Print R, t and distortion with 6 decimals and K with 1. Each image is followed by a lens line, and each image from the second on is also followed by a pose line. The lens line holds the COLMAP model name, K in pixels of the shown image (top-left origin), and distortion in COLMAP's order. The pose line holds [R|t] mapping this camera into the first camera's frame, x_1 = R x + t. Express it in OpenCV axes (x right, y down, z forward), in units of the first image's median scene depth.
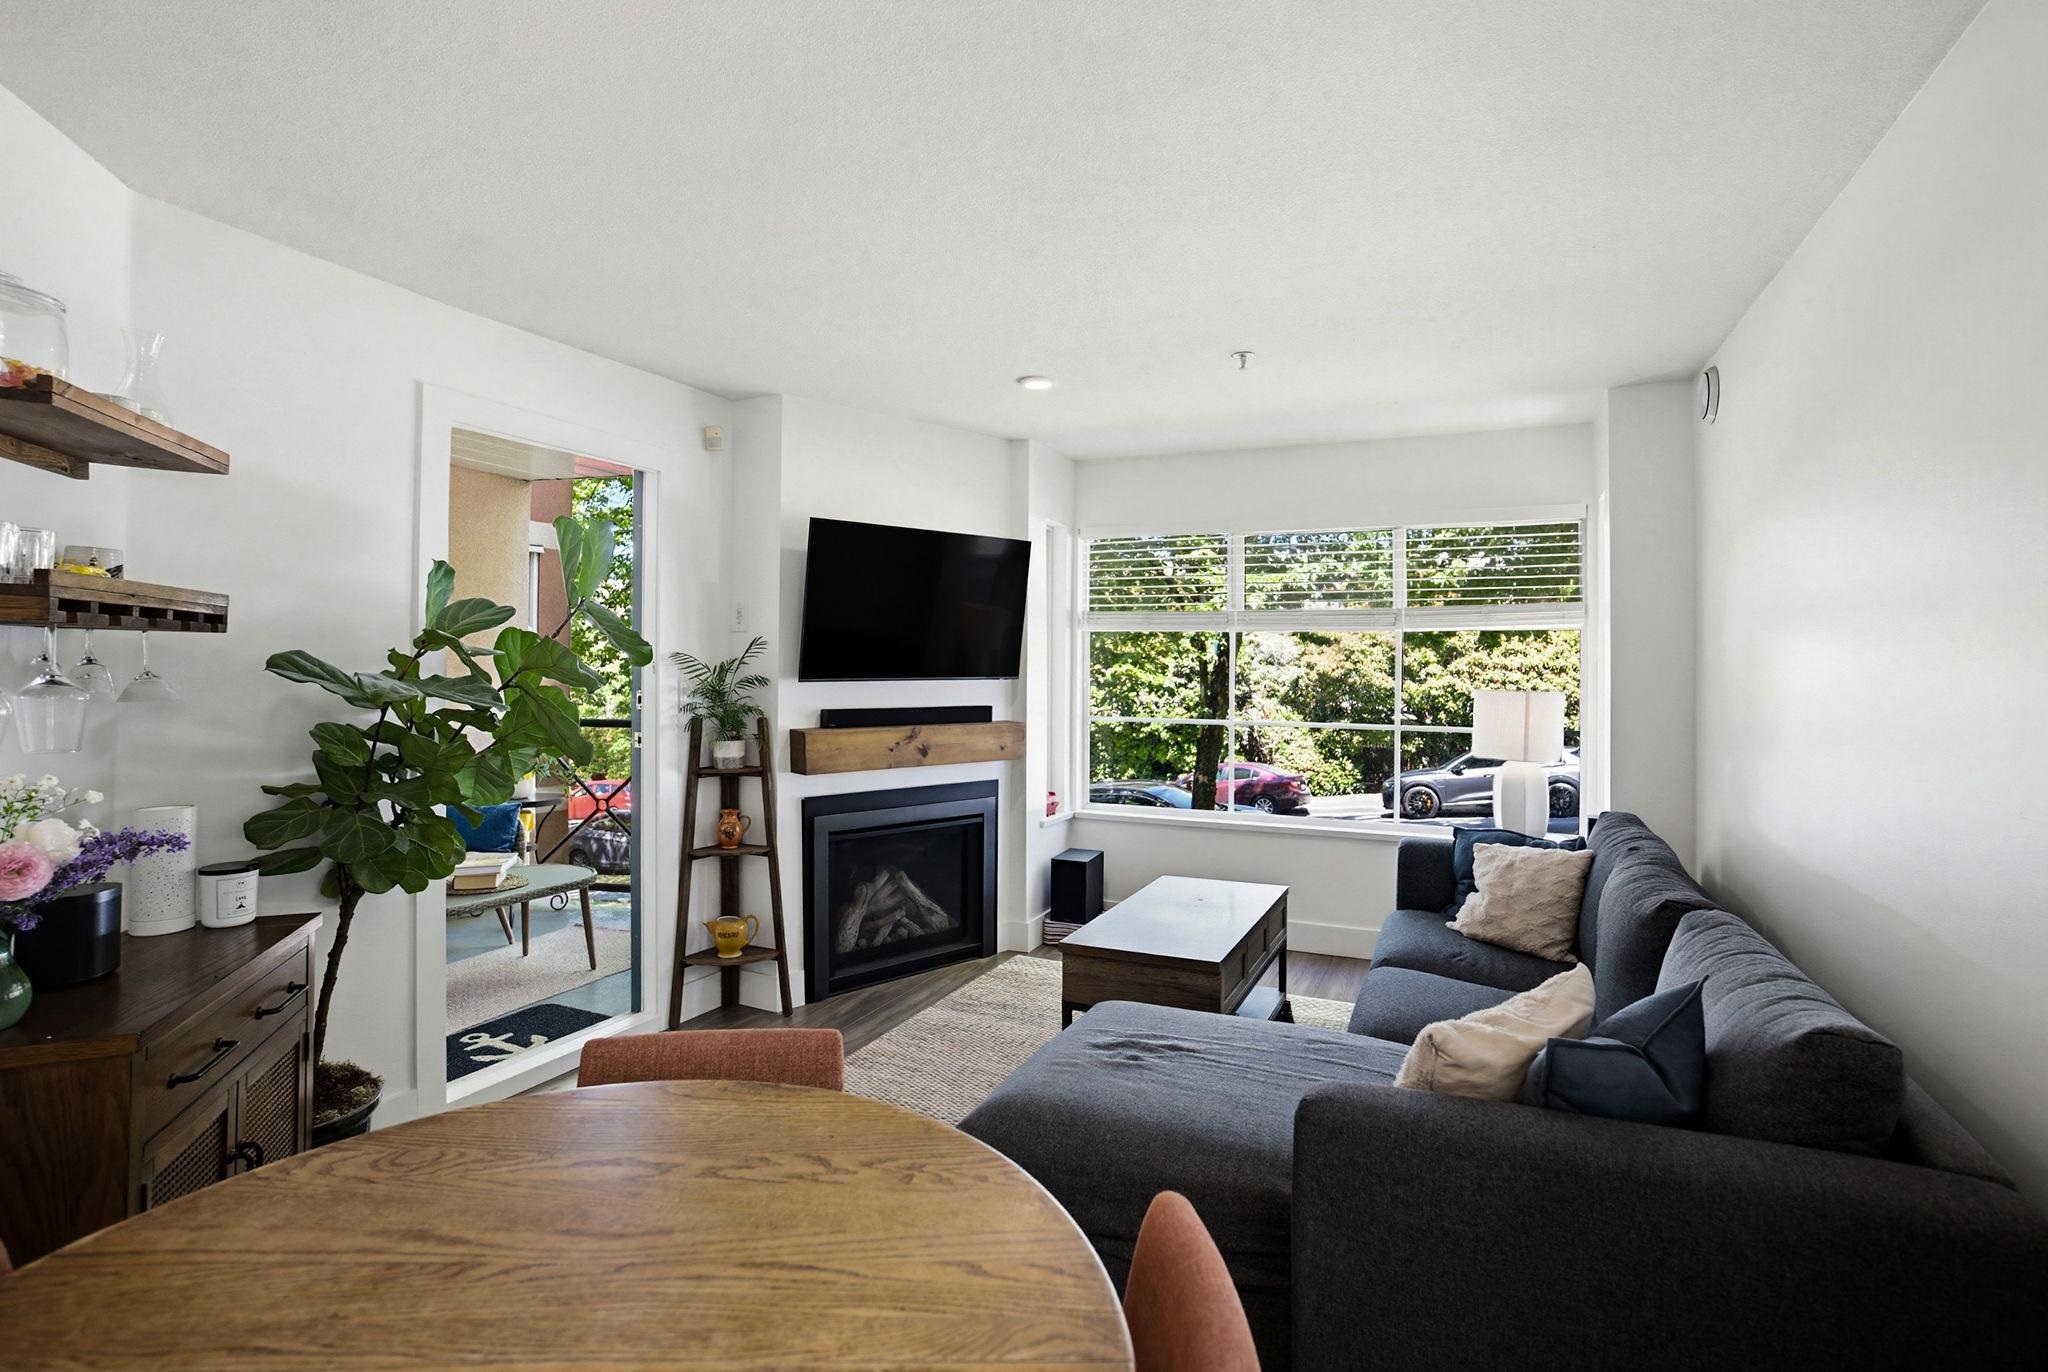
lens RADIAL K [[964.0, 0, 1047.4], [0, 964.0, 682.1], [0, 0, 1]] dist [-0.063014, 0.034617]
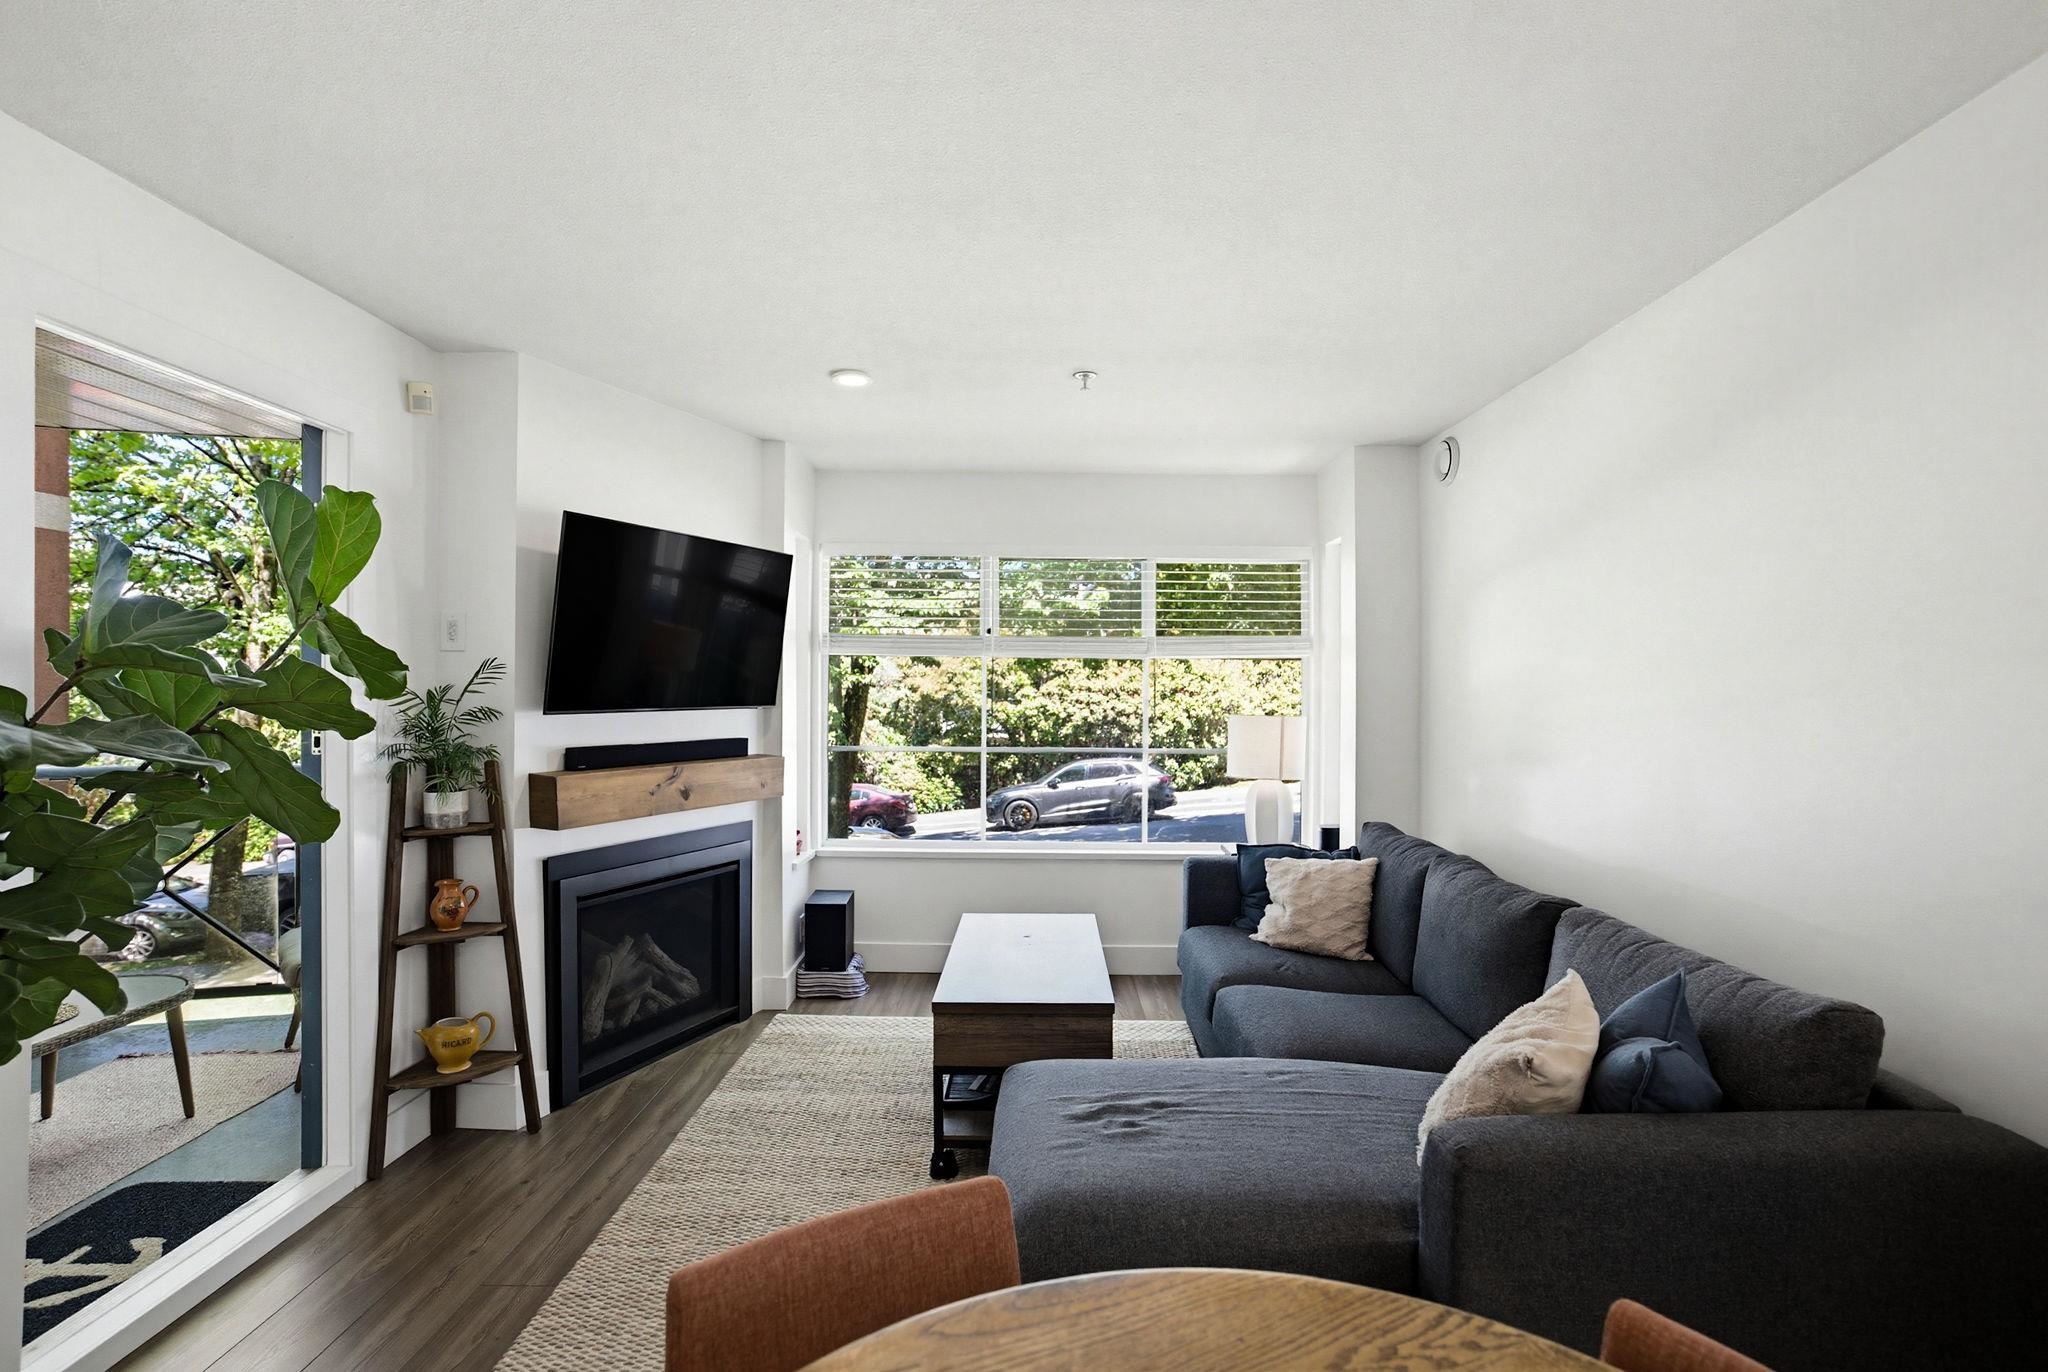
lens RADIAL K [[950.6, 0, 1023.0], [0, 950.6, 713.5], [0, 0, 1]] dist [-0.062777, 0.037267]
pose [[0.916005, -0.010706, 0.401023, -0.199281], [0.006456, 0.999908, 0.011949, -0.007665], [-0.401114, -0.008356, 0.915990, 0.117807]]
